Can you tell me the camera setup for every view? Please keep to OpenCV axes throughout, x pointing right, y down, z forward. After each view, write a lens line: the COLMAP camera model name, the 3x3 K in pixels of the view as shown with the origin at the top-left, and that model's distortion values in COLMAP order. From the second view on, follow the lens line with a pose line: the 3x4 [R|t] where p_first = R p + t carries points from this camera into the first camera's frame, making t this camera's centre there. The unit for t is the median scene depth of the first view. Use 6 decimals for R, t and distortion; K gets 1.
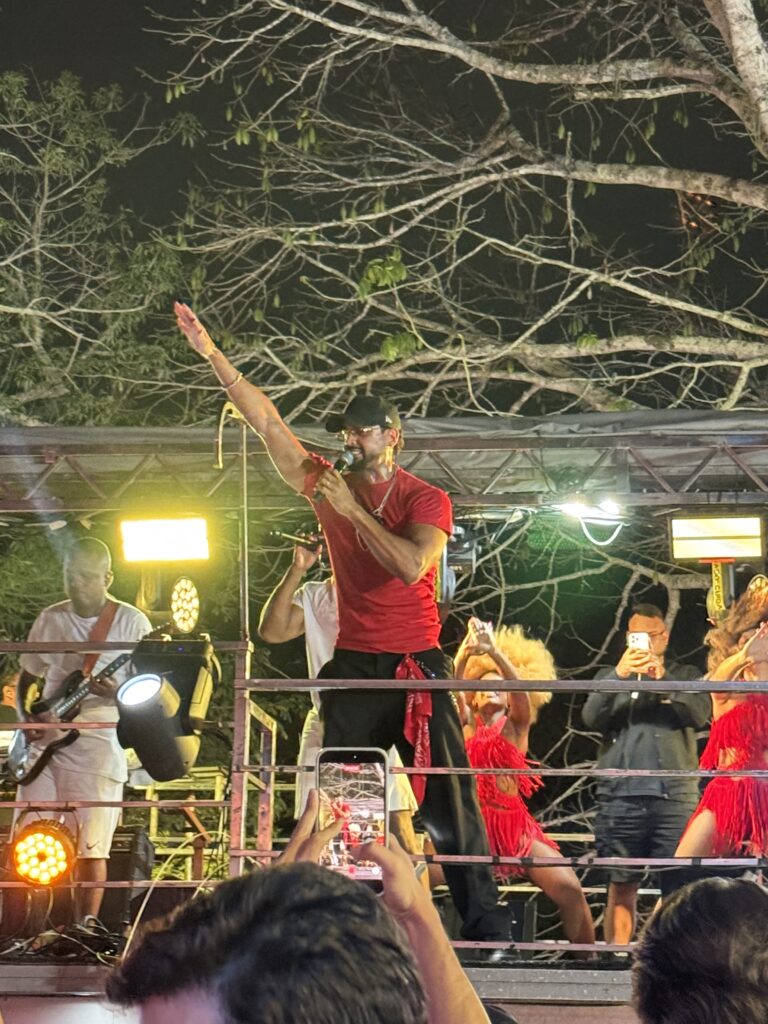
lens RADIAL K [[2503.5, 0, 384.5], [0, 2503.5, 511.8], [0, 0, 1]] dist [0.153973, 0.000000]
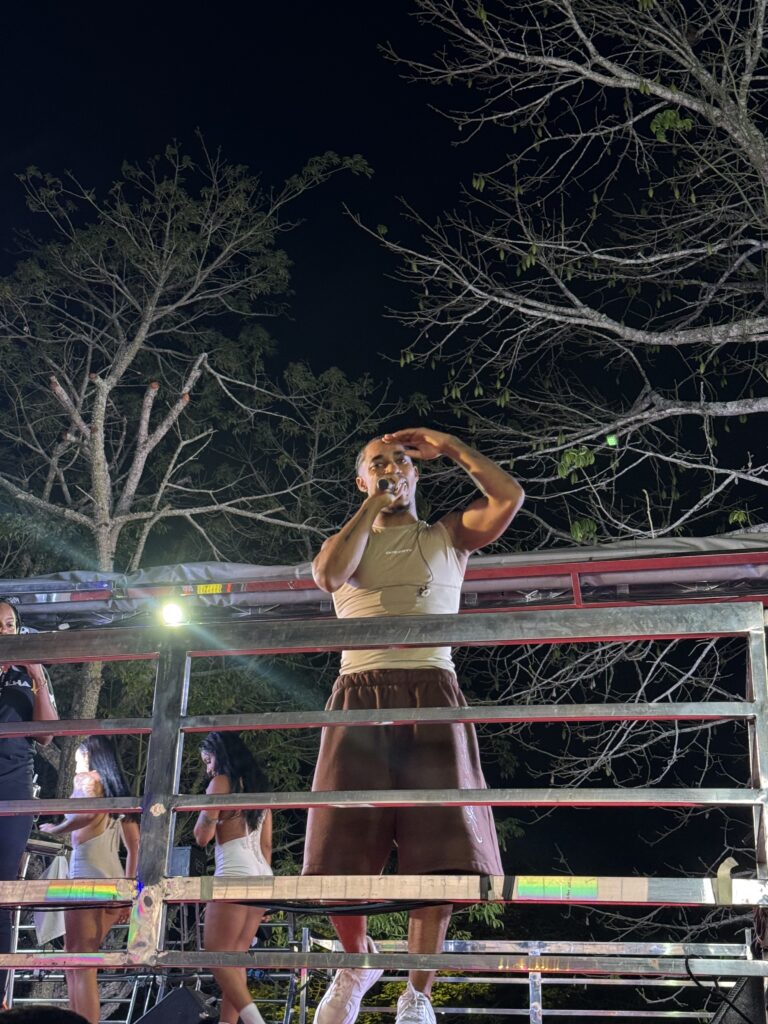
lens RADIAL K [[1460.3, 0, 382.4], [0, 1460.3, 512.1], [0, 0, 1]] dist [0.147666, 0.000000]
pose [[0.994463, -0.032003, -0.100097, -0.019494], [0.014968, 0.985926, -0.166513, 0.044577], [0.104017, 0.164093, 0.980945, 0.232535]]
